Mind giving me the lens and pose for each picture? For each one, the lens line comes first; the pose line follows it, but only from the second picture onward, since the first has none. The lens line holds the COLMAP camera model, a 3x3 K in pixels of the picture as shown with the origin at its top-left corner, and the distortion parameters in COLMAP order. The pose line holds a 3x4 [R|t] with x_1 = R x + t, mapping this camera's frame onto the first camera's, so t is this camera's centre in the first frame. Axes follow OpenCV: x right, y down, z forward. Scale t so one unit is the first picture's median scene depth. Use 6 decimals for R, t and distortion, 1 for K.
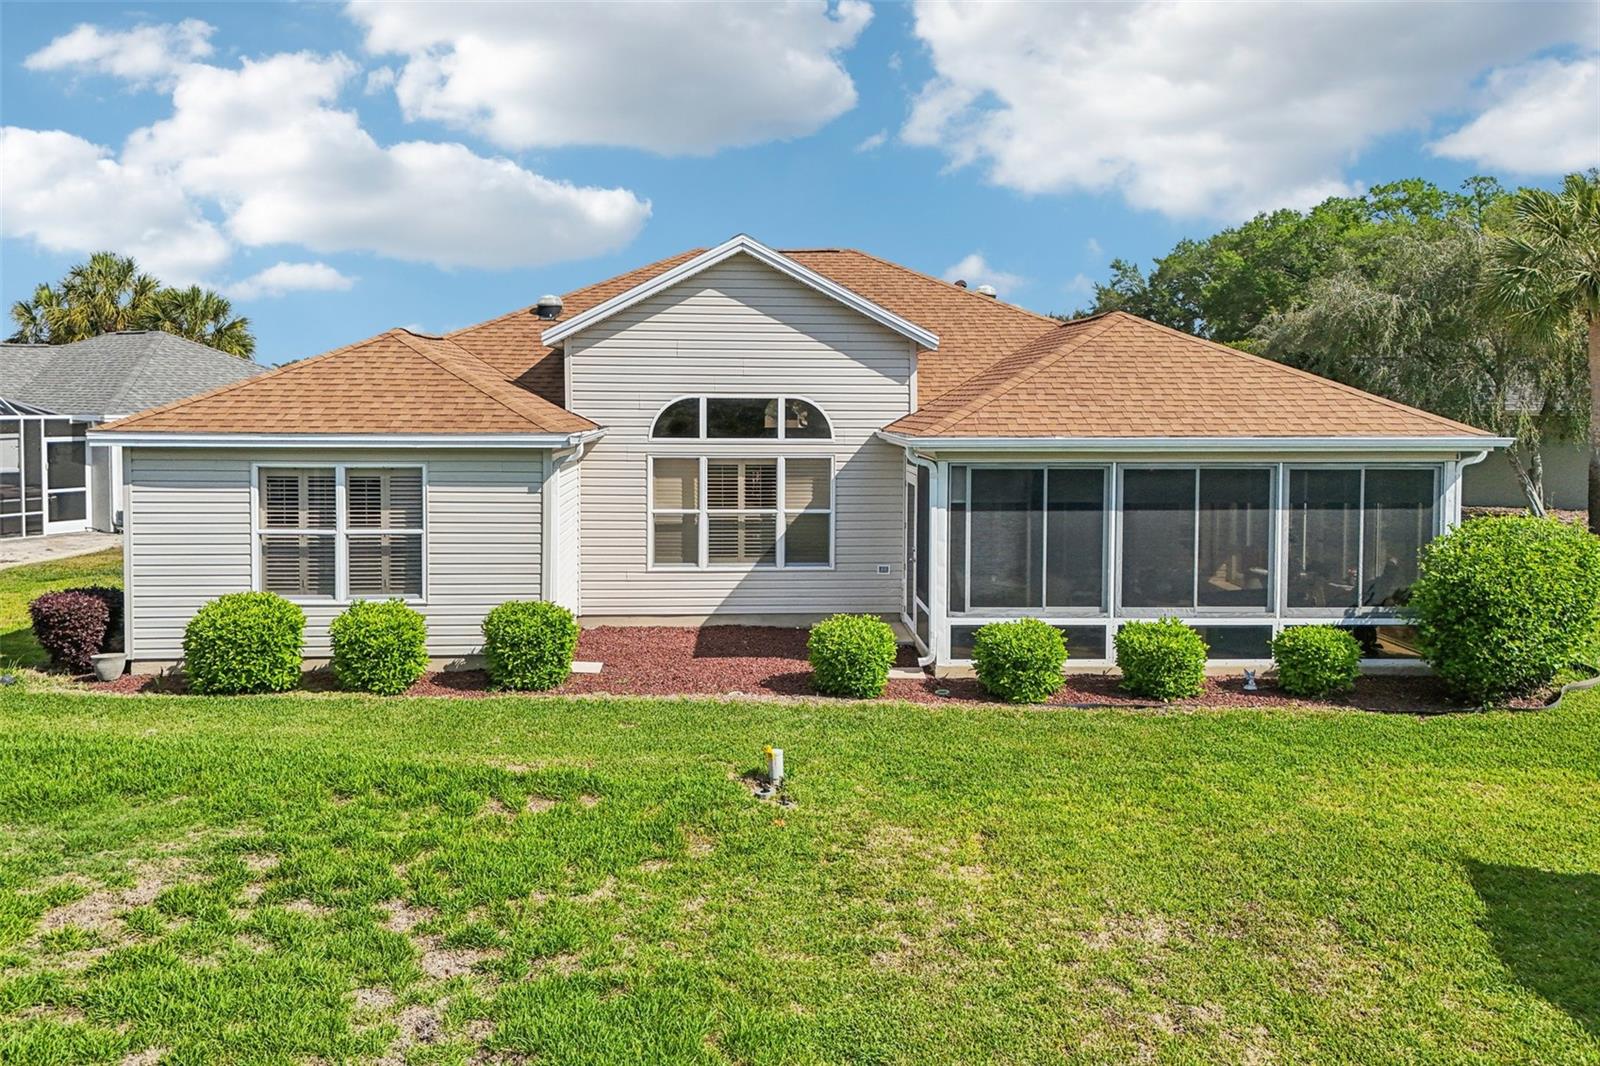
lens RADIAL K [[1236.3, 0, 806.9], [0, 1236.3, 499.1], [0, 0, 1]] dist [0.007599, 0.004003]
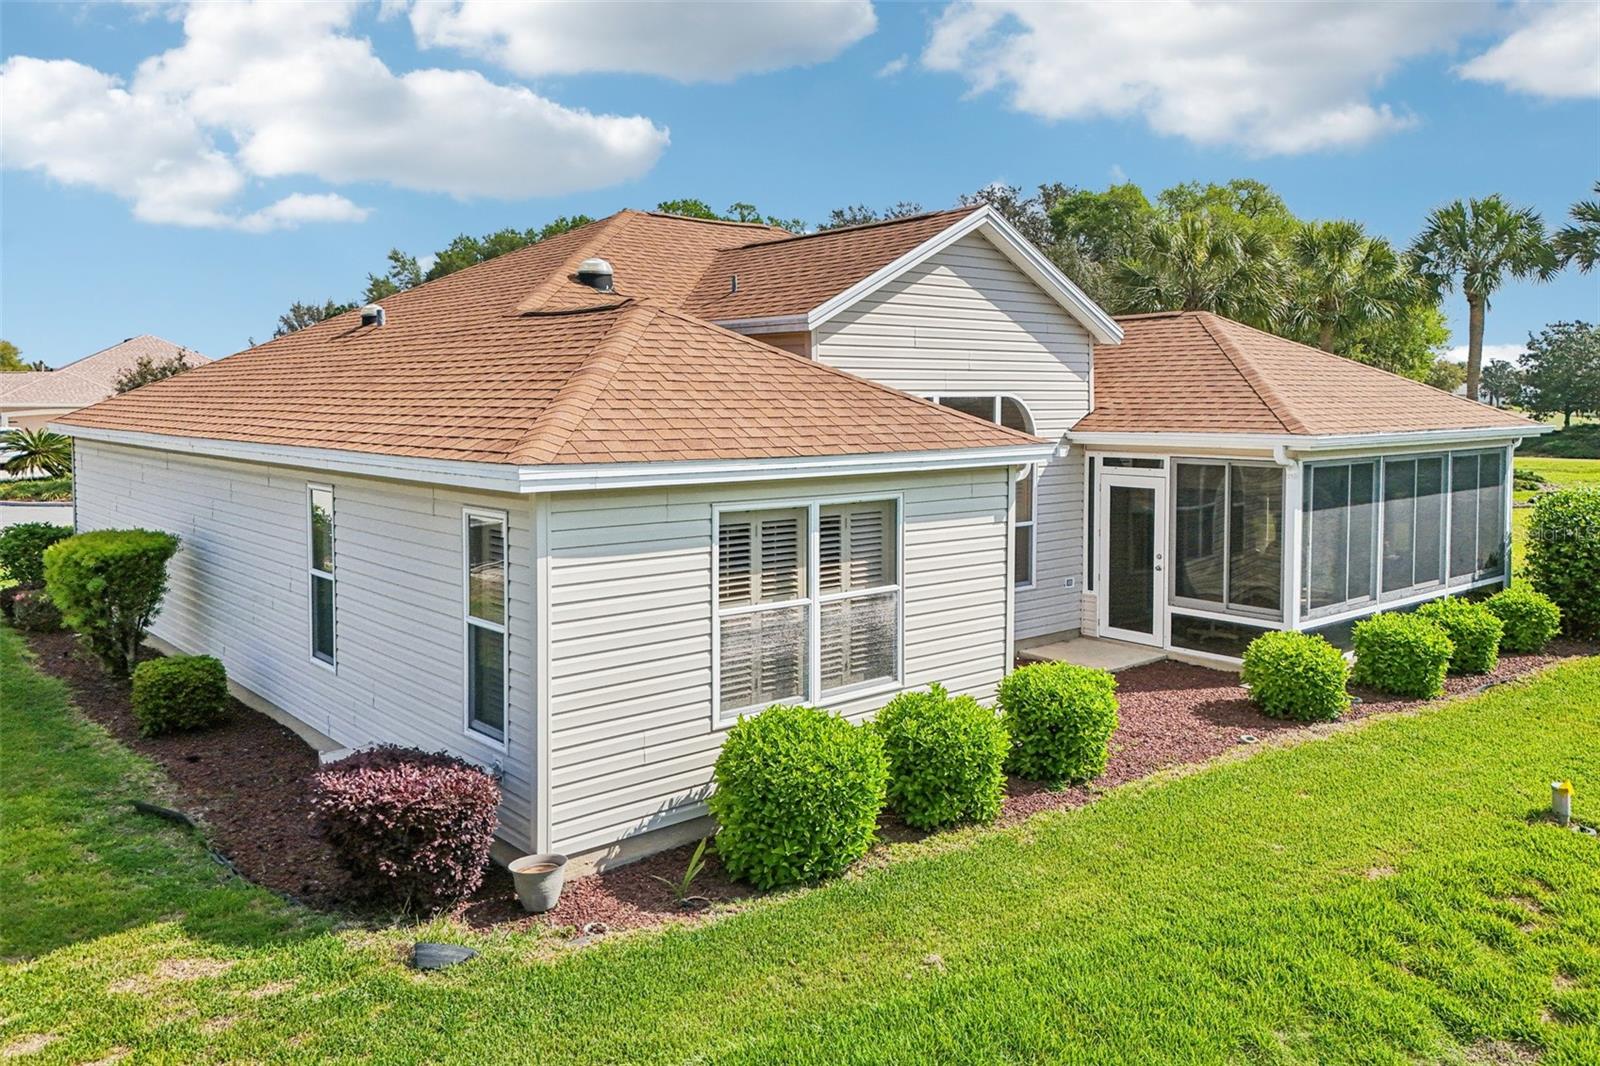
lens RADIAL K [[1170.5, 0, 800.0], [0, 1170.5, 538.5], [0, 0, 1]] dist [0.074059, -0.062930]
pose [[0.791719, -0.076545, 0.606070, -0.668245], [0.051044, 0.996938, 0.059230, -0.039300], [-0.608749, -0.015957, 0.793203, 0.437128]]
